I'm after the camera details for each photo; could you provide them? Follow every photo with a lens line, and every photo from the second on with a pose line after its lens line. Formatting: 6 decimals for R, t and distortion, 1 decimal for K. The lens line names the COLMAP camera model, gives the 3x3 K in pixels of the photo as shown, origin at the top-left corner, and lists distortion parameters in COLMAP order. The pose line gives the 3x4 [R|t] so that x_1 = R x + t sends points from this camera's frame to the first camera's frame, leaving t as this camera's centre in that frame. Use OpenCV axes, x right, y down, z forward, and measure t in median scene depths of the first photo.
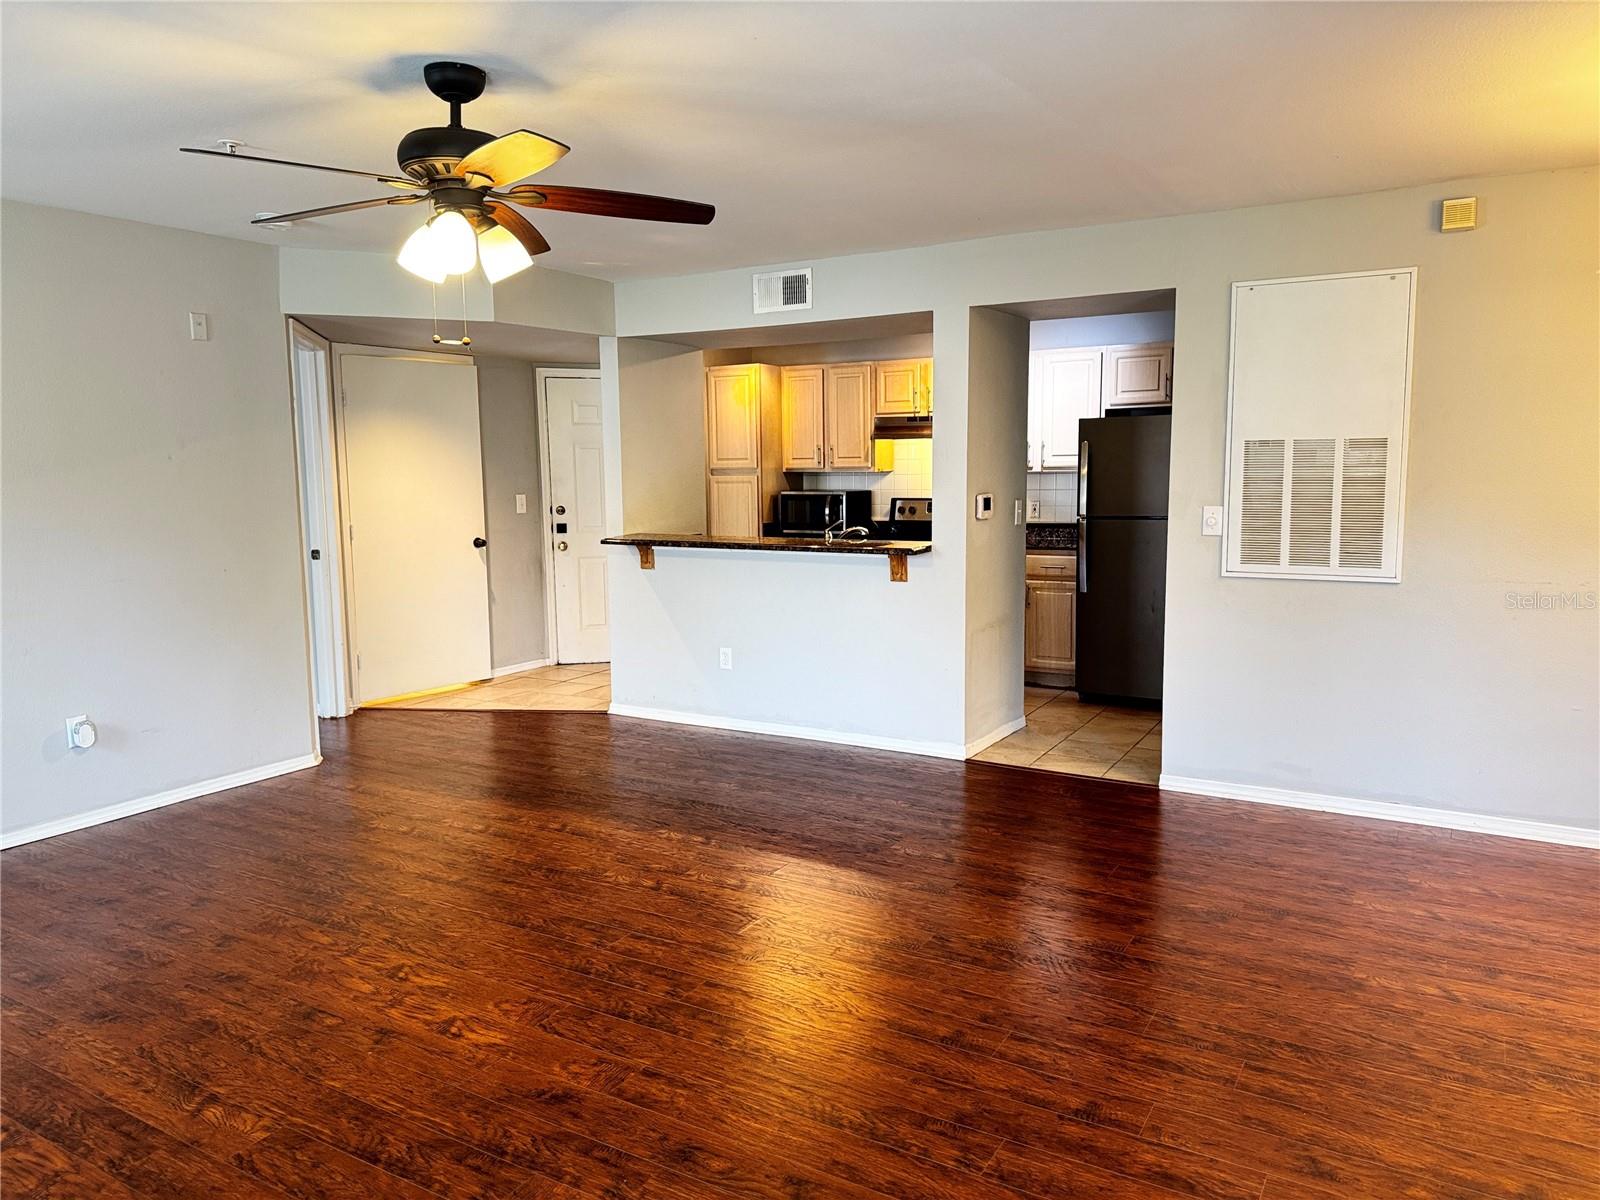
lens RADIAL K [[1117.4, 0, 809.7], [0, 1117.4, 593.7], [0, 0, 1]] dist [0.108888, -0.160416]
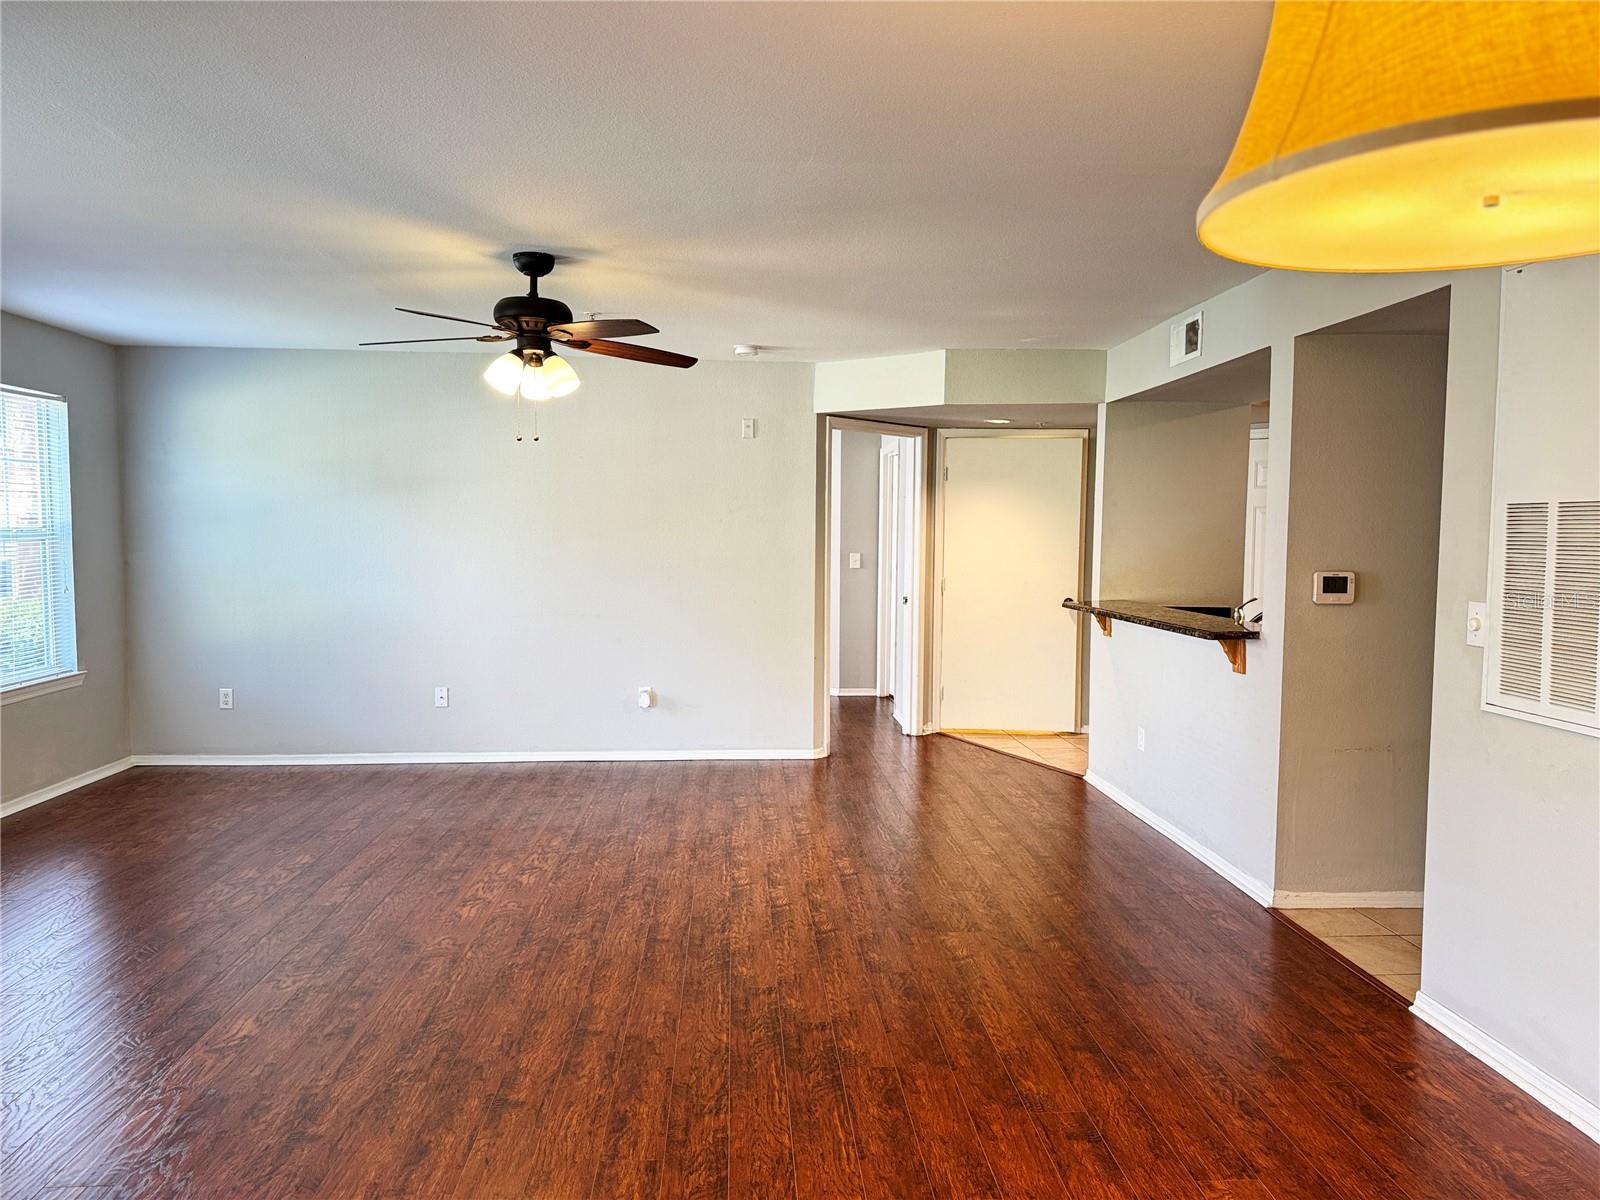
lens RADIAL K [[1121.0, 0, 800.0], [0, 1121.0, 600.0], [0, 0, 1]] dist [0.184767, -0.308301]
pose [[0.551947, 0.066087, -0.831256, 0.723991], [-0.110561, 0.993854, 0.005601, -0.040377], [0.826517, 0.088813, 0.555861, 0.313822]]
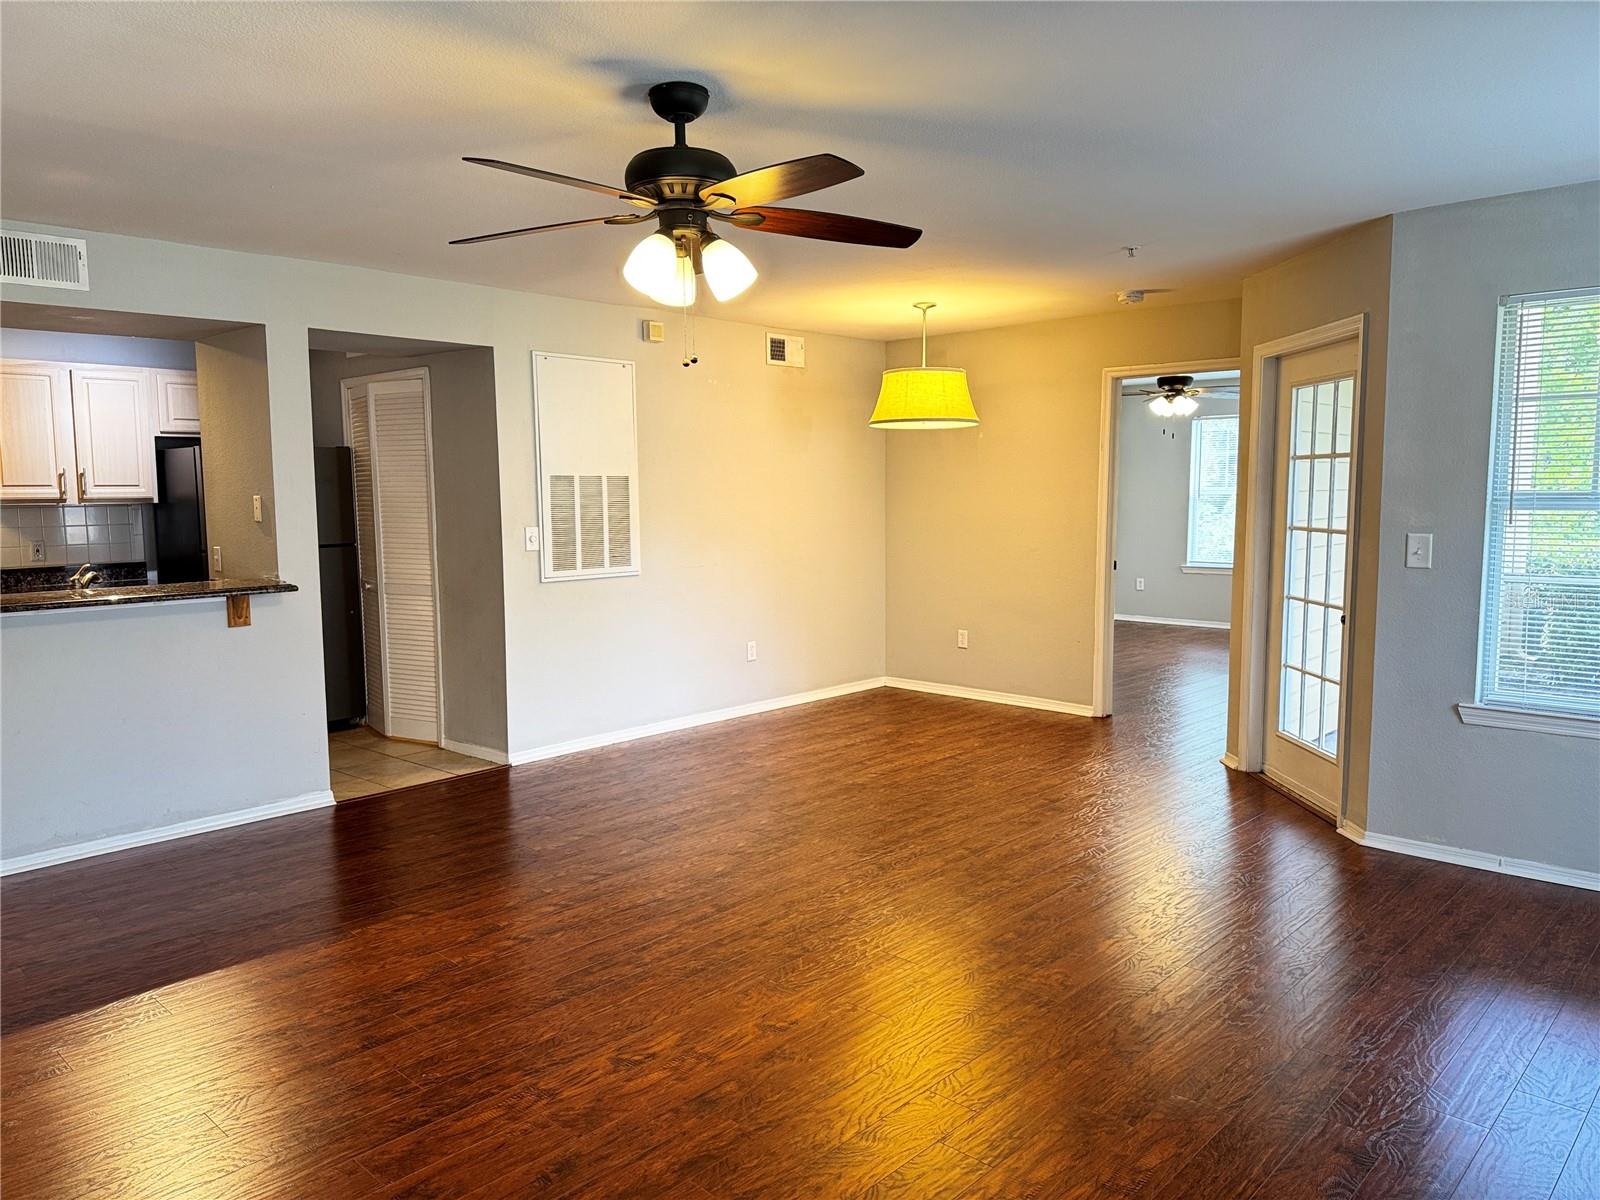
lens RADIAL K [[1107.4, 0, 802.5], [0, 1107.4, 601.7], [0, 0, 1]] dist [0.134633, -0.159301]
pose [[0.225215, -0.091114, 0.970039, -0.814070], [0.121958, 0.990423, 0.064714, -0.041034], [-0.966646, 0.103729, 0.234171, 0.447458]]
